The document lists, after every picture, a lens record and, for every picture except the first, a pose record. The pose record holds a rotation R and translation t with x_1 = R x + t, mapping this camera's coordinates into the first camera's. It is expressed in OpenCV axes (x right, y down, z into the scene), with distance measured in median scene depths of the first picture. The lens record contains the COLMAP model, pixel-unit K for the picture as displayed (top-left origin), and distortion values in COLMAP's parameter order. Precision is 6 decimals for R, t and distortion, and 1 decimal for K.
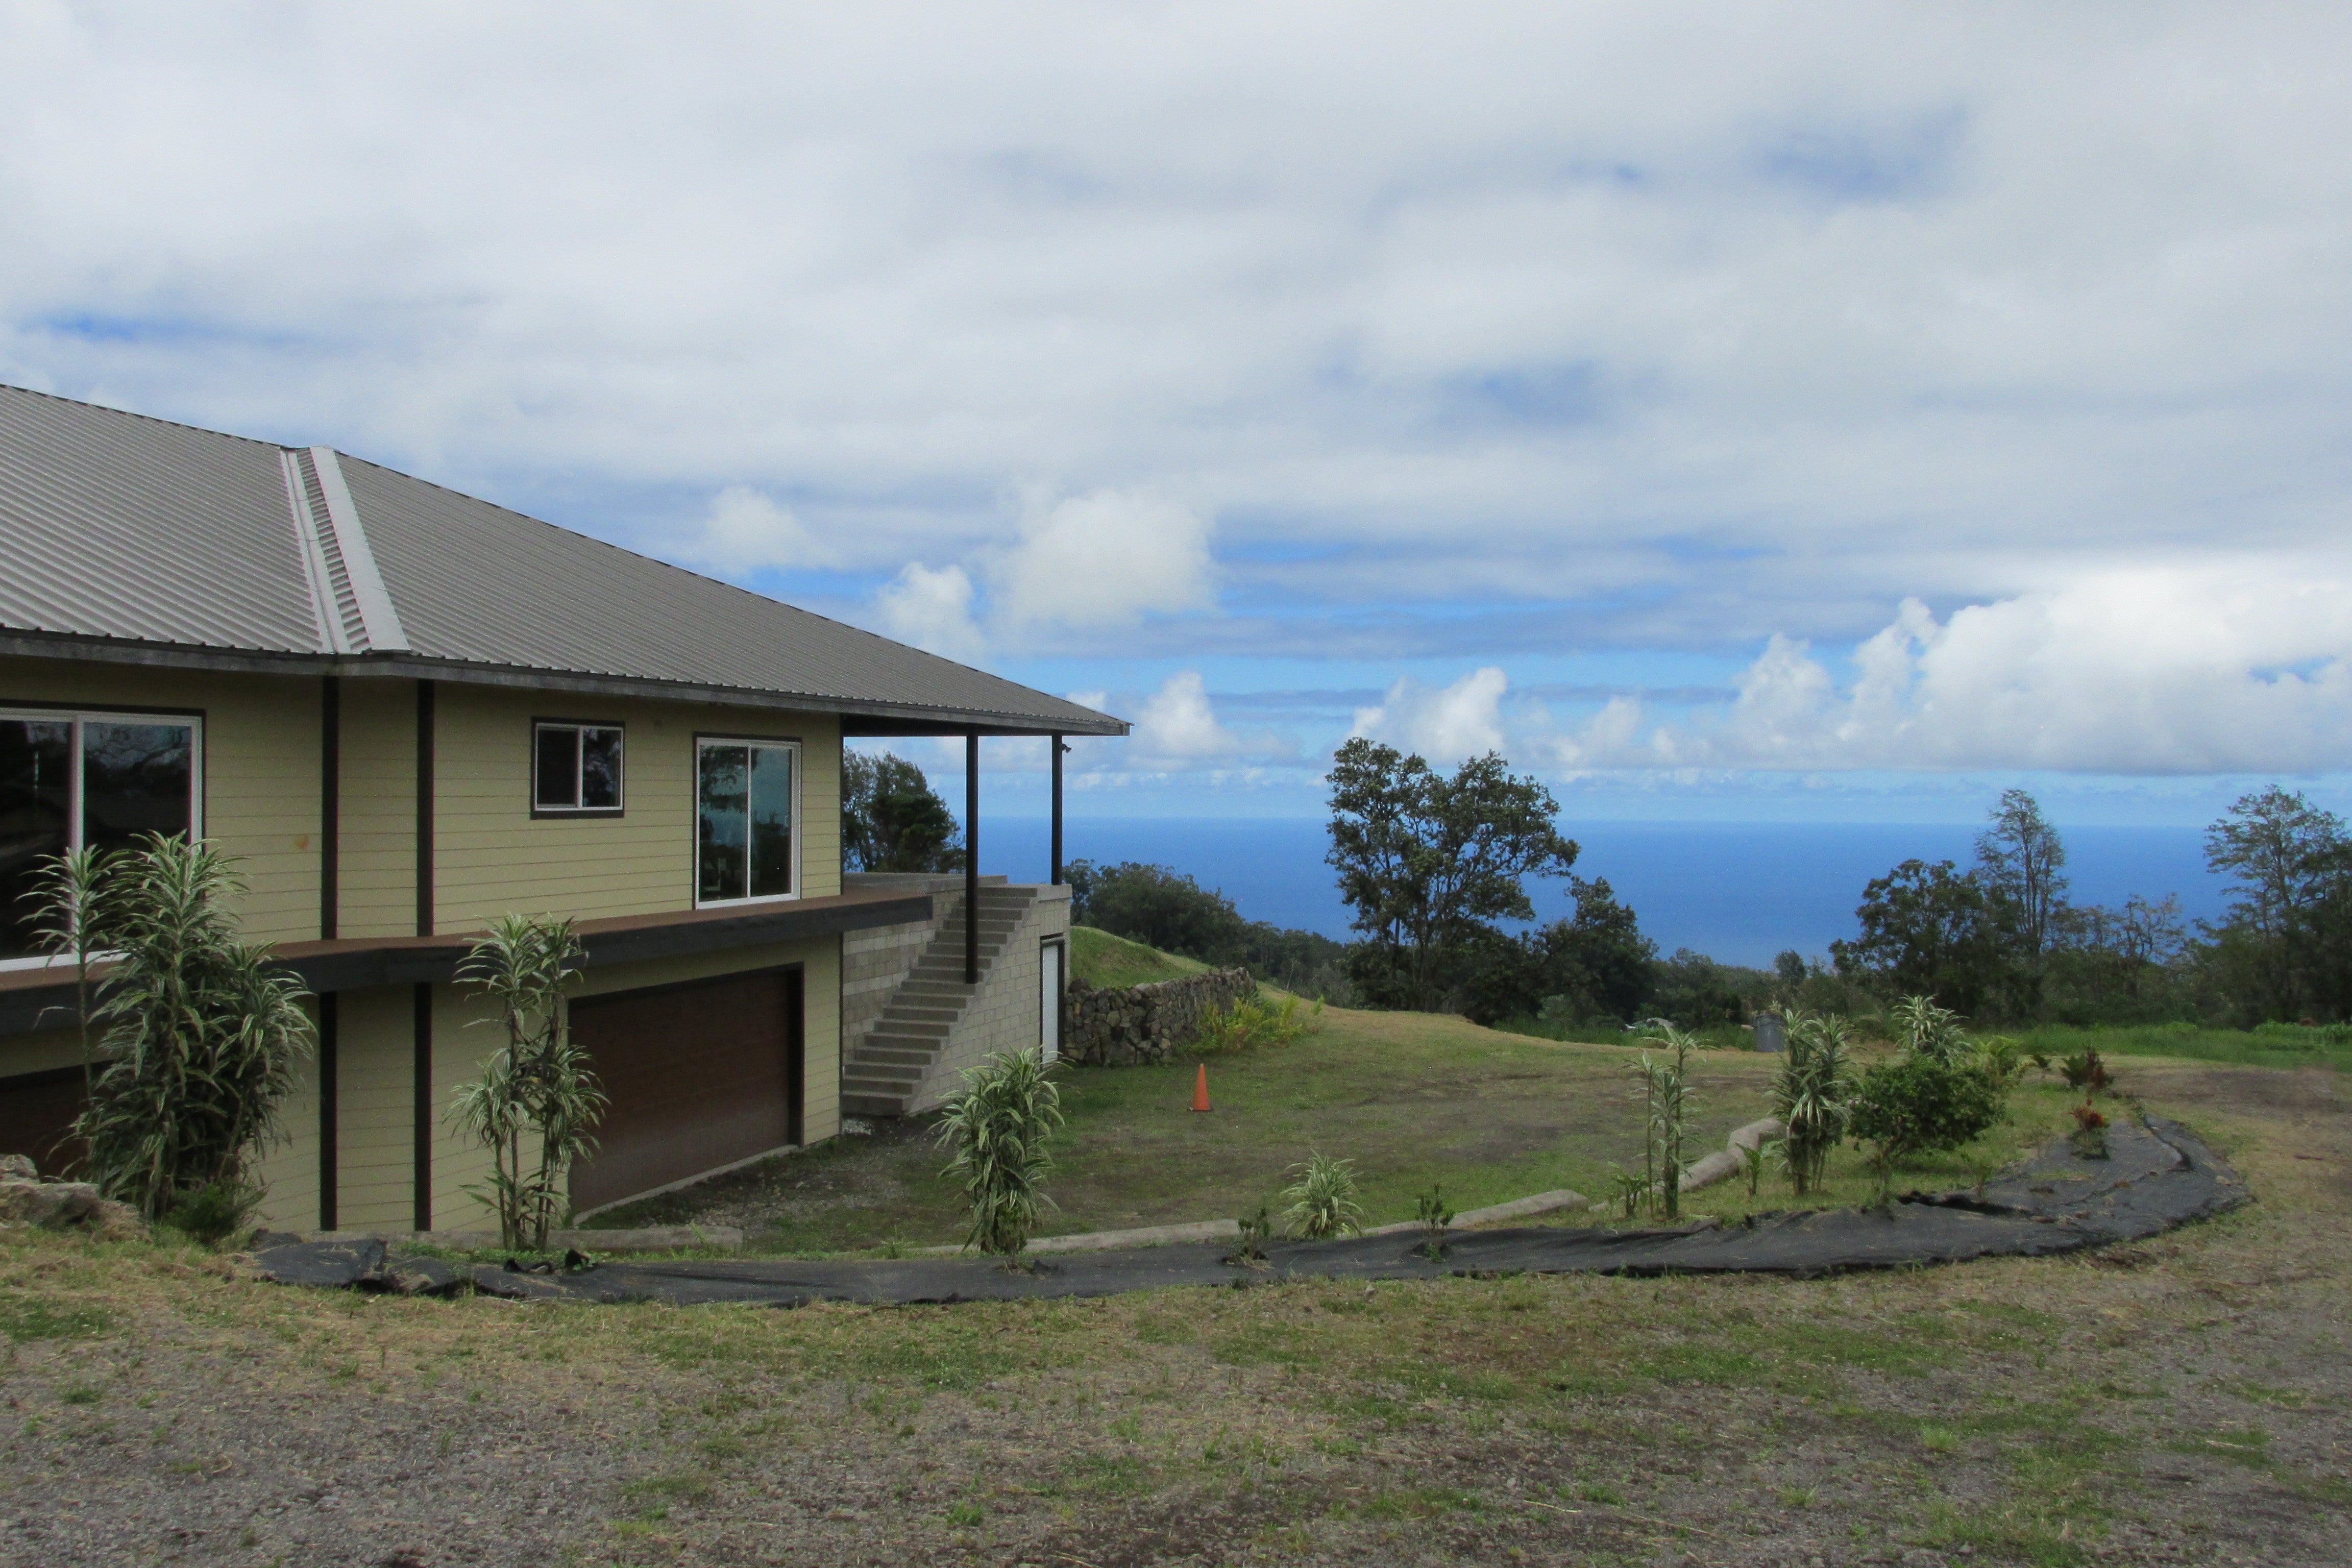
lens RADIAL K [[1968.5, 0, 1173.7], [0, 1968.5, 780.1], [0, 0, 1]] dist [-0.024530, -0.003209]
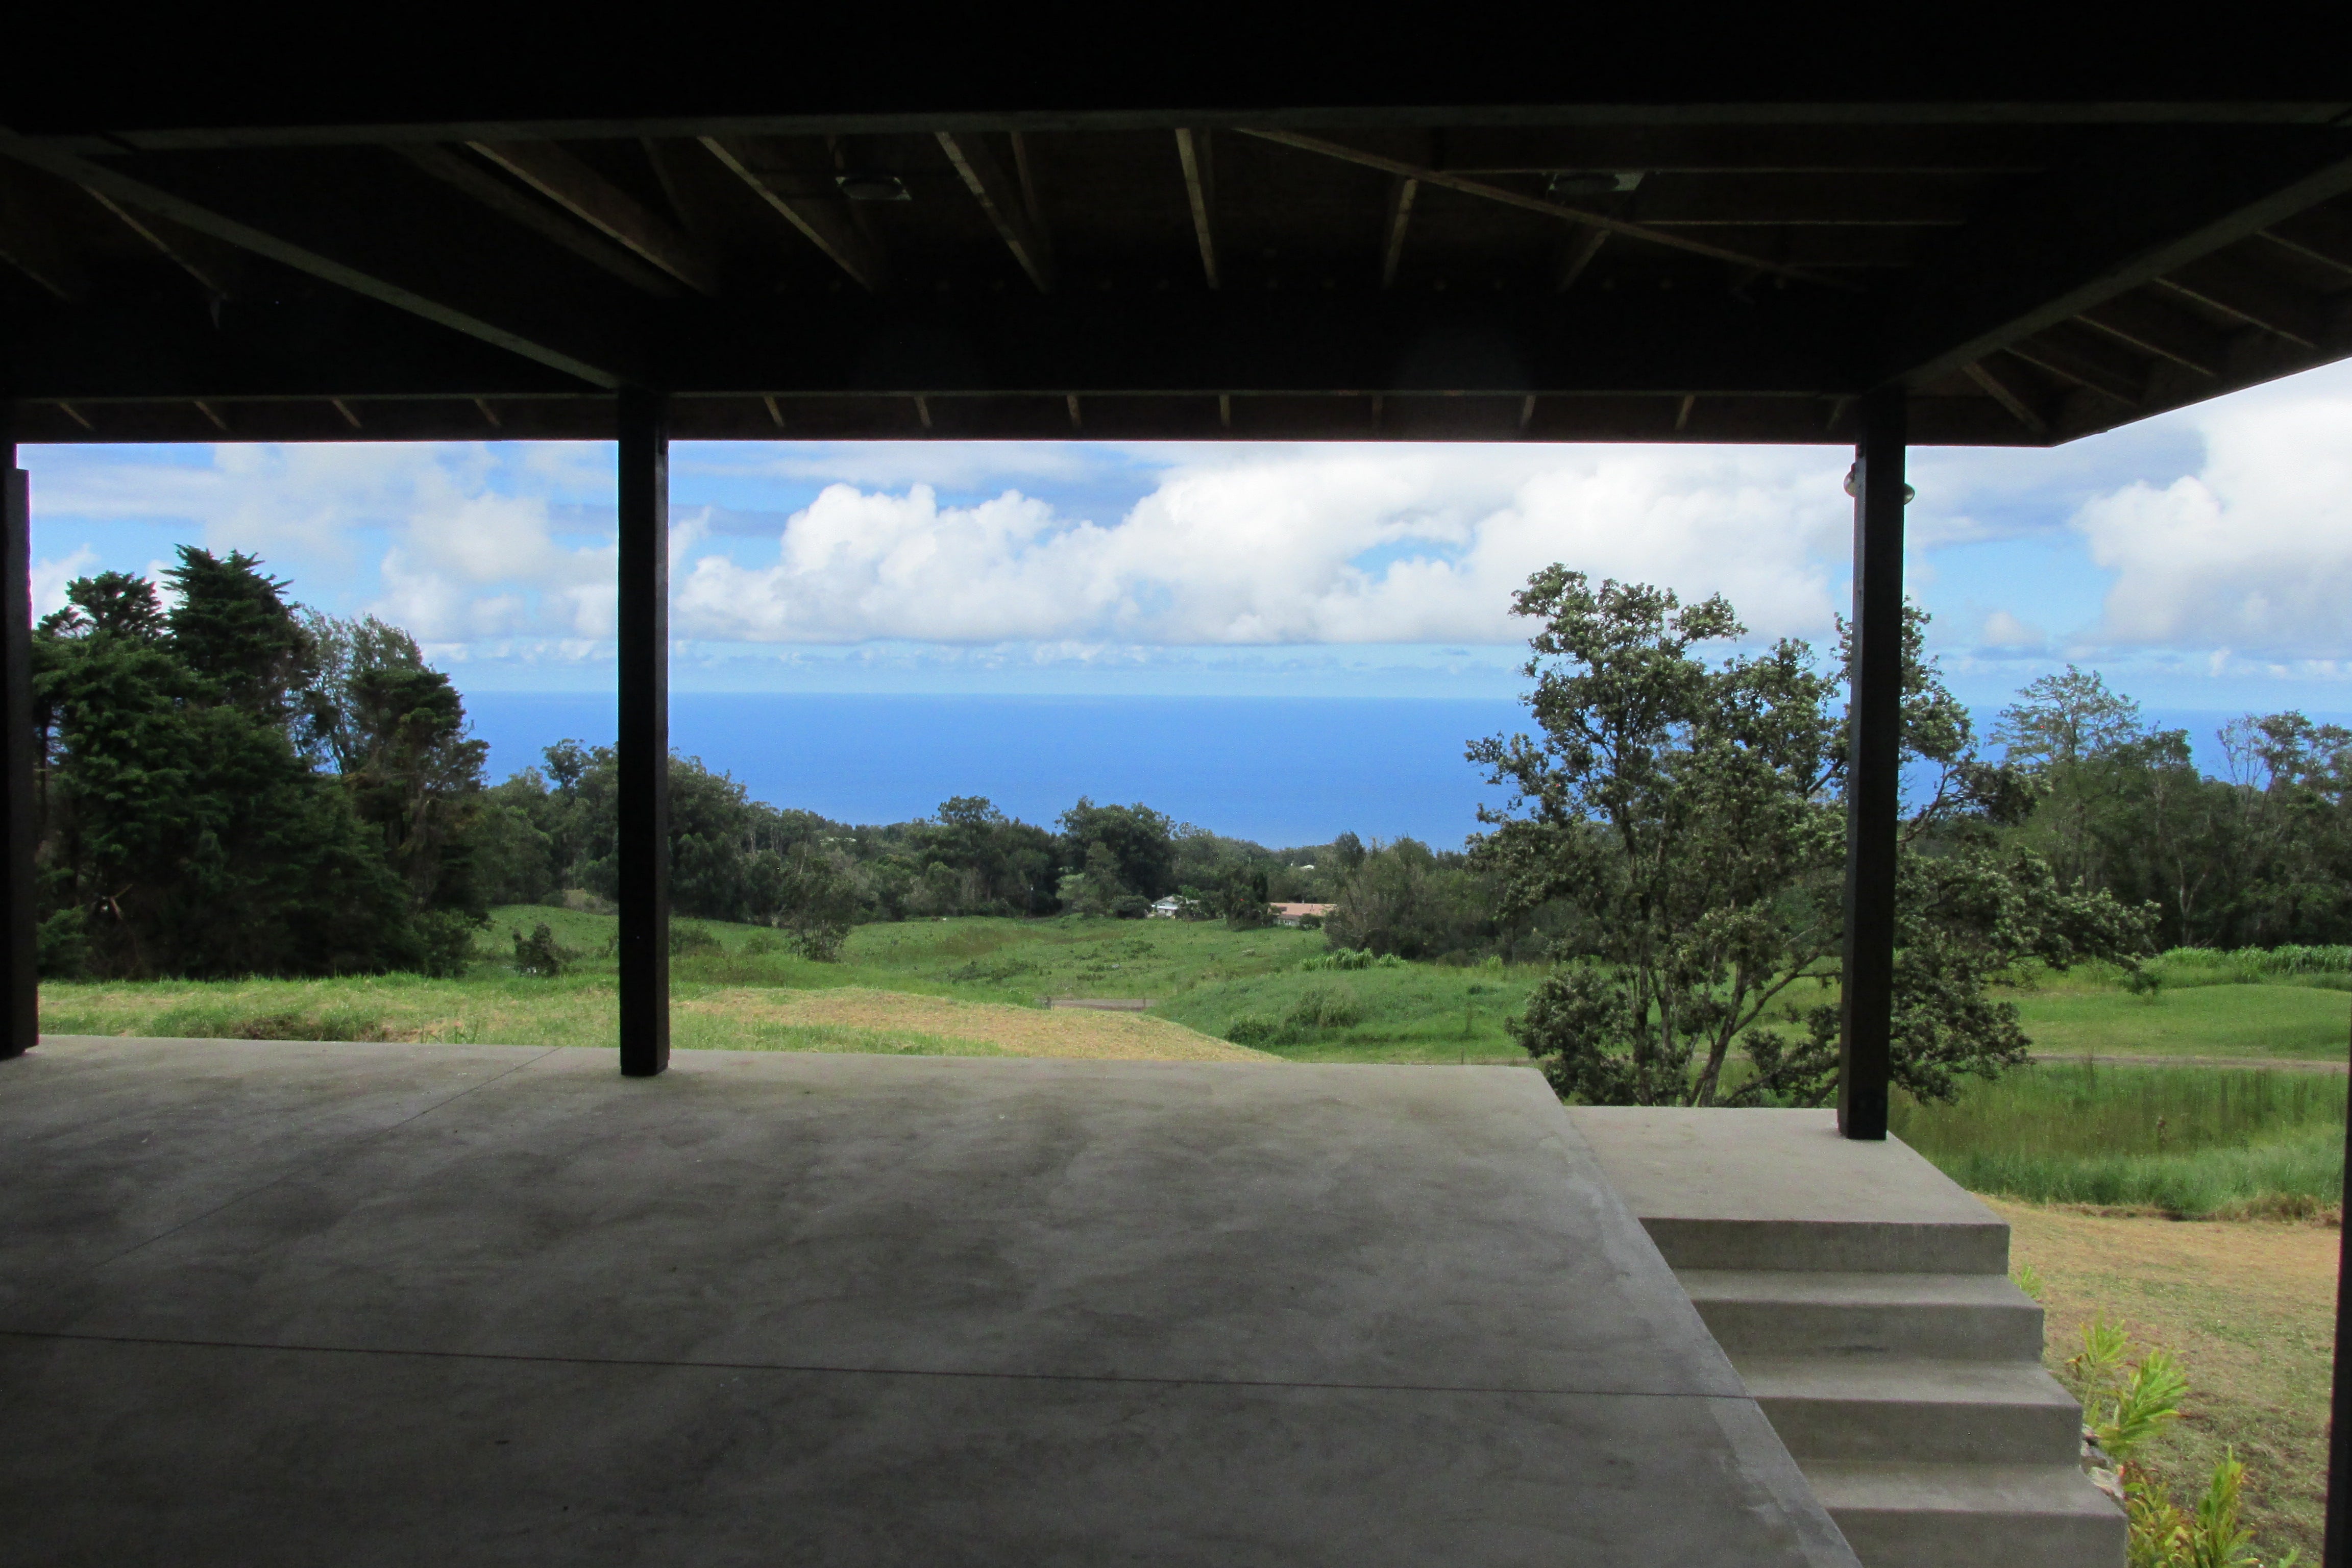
lens RADIAL K [[1968.5, 0, 1173.7], [0, 1968.5, 780.1], [0, 0, 1]] dist [-0.024530, -0.003209]
pose [[0.966436, -0.010879, 0.256676, -0.182776], [-0.005464, 0.998007, 0.062873, 0.003333], [-0.256848, -0.062165, 0.964450, 0.807975]]
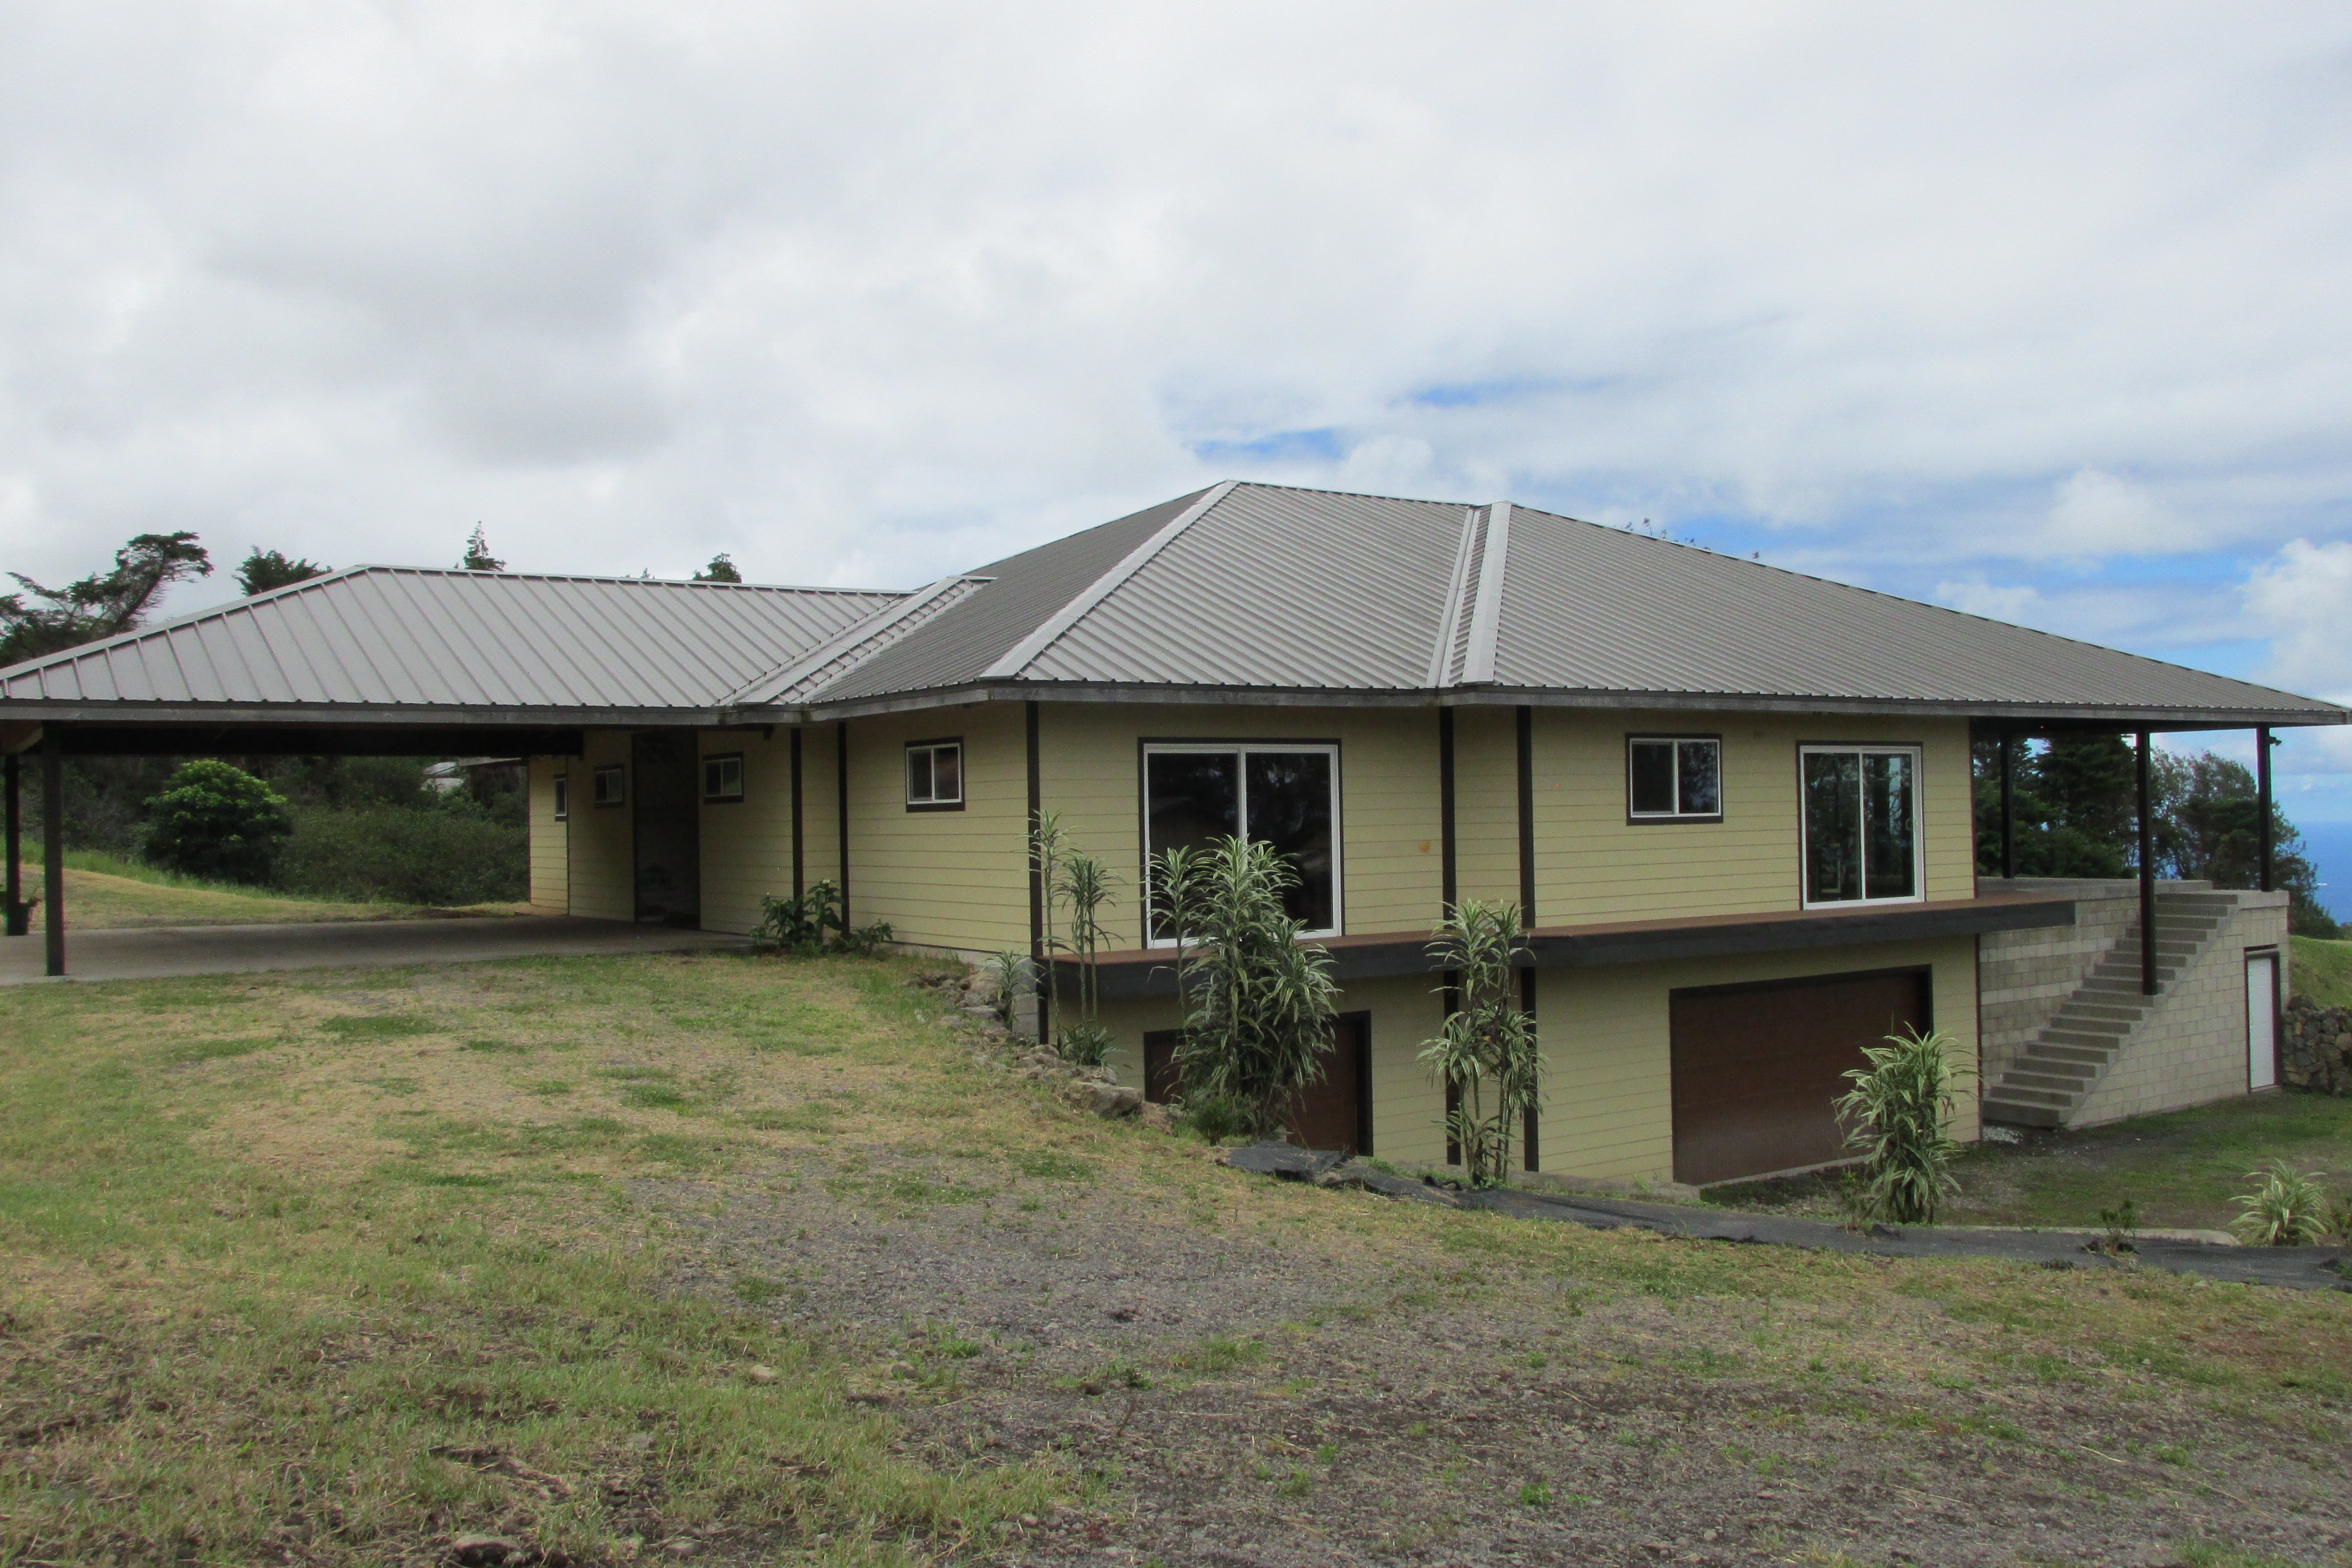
lens RADIAL K [[1968.5, 0, 1173.7], [0, 1968.5, 780.1], [0, 0, 1]] dist [-0.024530, -0.003209]
pose [[0.798322, -0.027692, -0.601594, 0.079784], [0.024079, 0.999611, -0.014059, 0.002205], [0.601749, -0.003262, 0.798679, -0.024654]]
